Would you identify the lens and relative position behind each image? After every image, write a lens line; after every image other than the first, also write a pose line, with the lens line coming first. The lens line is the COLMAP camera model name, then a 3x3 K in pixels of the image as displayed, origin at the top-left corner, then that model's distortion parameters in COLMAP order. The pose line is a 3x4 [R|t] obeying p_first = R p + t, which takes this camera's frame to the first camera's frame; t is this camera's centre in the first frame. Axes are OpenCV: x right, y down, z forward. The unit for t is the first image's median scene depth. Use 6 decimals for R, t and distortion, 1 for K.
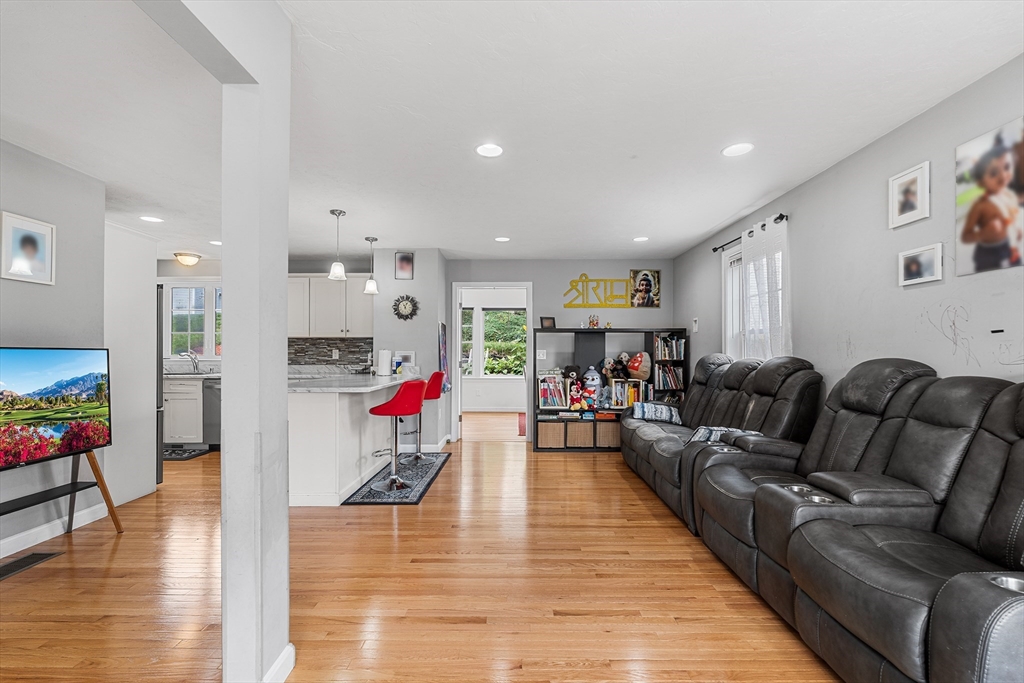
lens RADIAL K [[458.8, 0, 515.3], [0, 458.8, 352.0], [0, 0, 1]] dist [-0.005089, -0.000126]
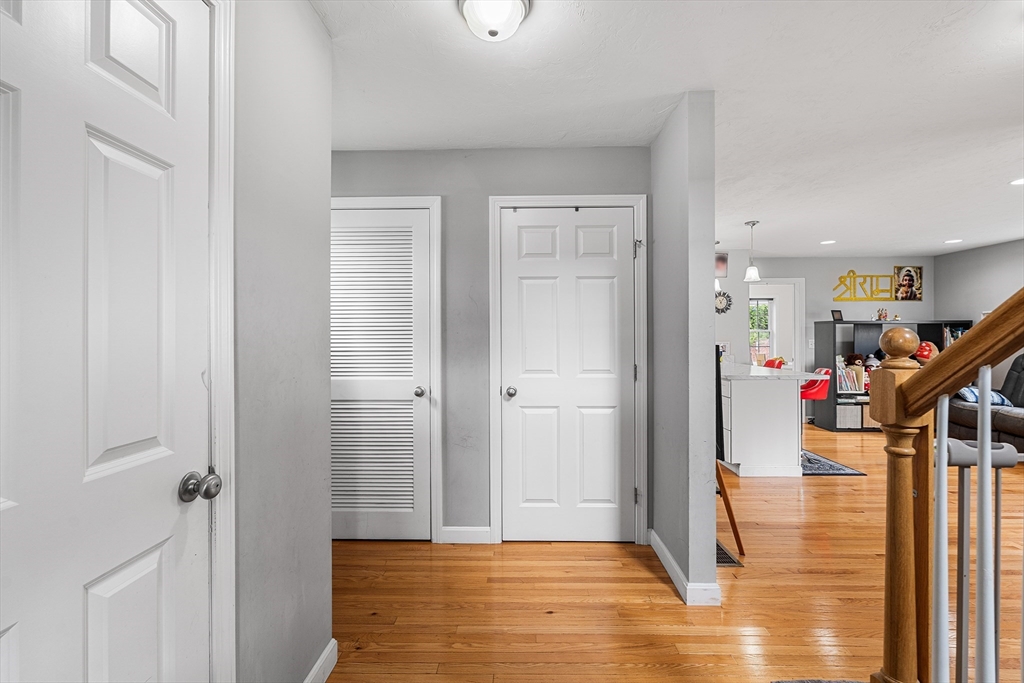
lens RADIAL K [[451.4, 0, 514.5], [0, 451.4, 336.9], [0, 0, 1]] dist [-0.001204, -0.000198]
pose [[0.999914, -0.002754, -0.012843, -0.714290], [0.002788, 0.999993, 0.002650, -0.017474], [0.012835, -0.002685, 0.999914, -0.101823]]
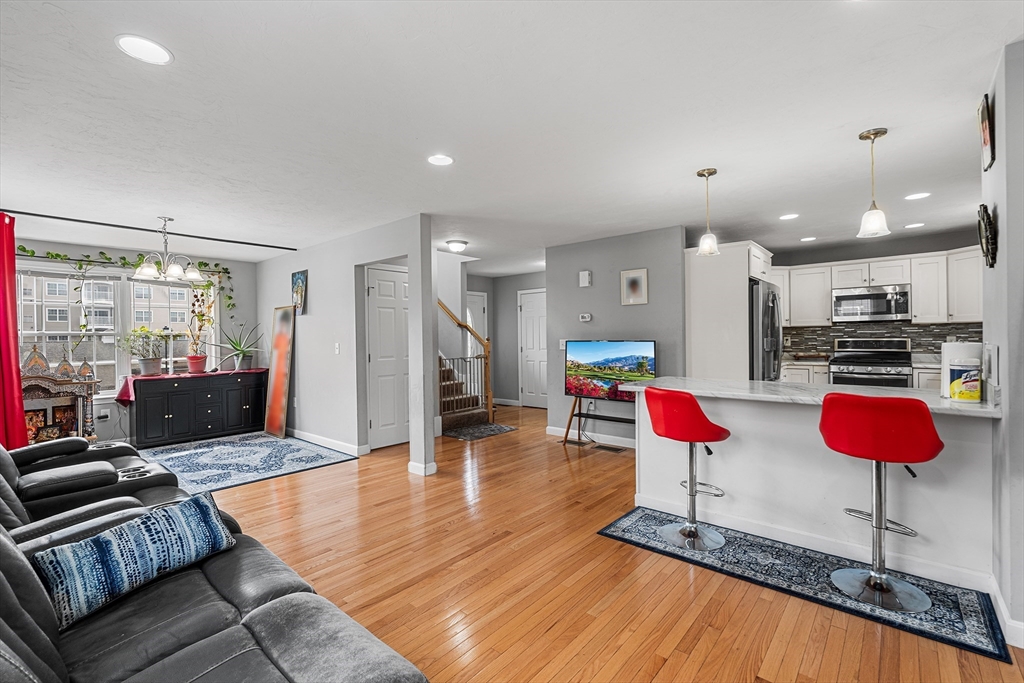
lens RADIAL K [[451.4, 0, 514.5], [0, 451.4, 336.9], [0, 0, 1]] dist [-0.001204, -0.000198]
pose [[-0.648885, 0.006814, -0.760856, 0.323252], [0.012309, 0.999923, -0.001543, -0.012728], [0.760787, -0.010367, -0.648919, 0.923970]]
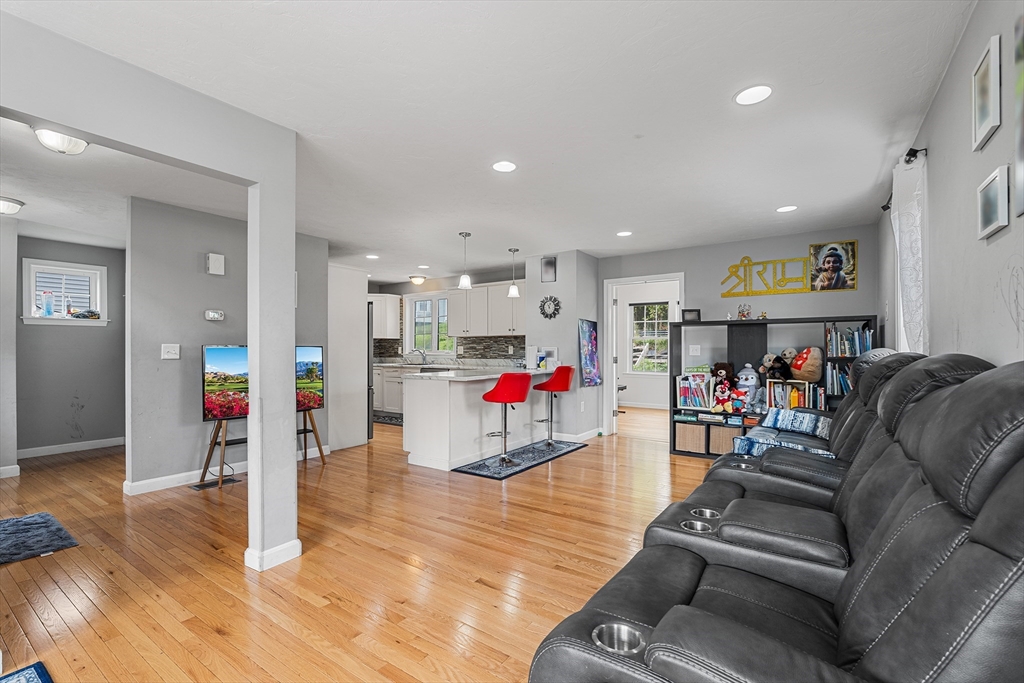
lens RADIAL K [[452.9, 0, 511.7], [0, 452.9, 346.0], [0, 0, 1]] dist [-0.002851, -0.000107]
pose [[0.823343, -0.005325, -0.567519, 0.298050], [0.002087, 0.999978, -0.006355, 0.002220], [0.567540, 0.004048, 0.823336, 0.052011]]
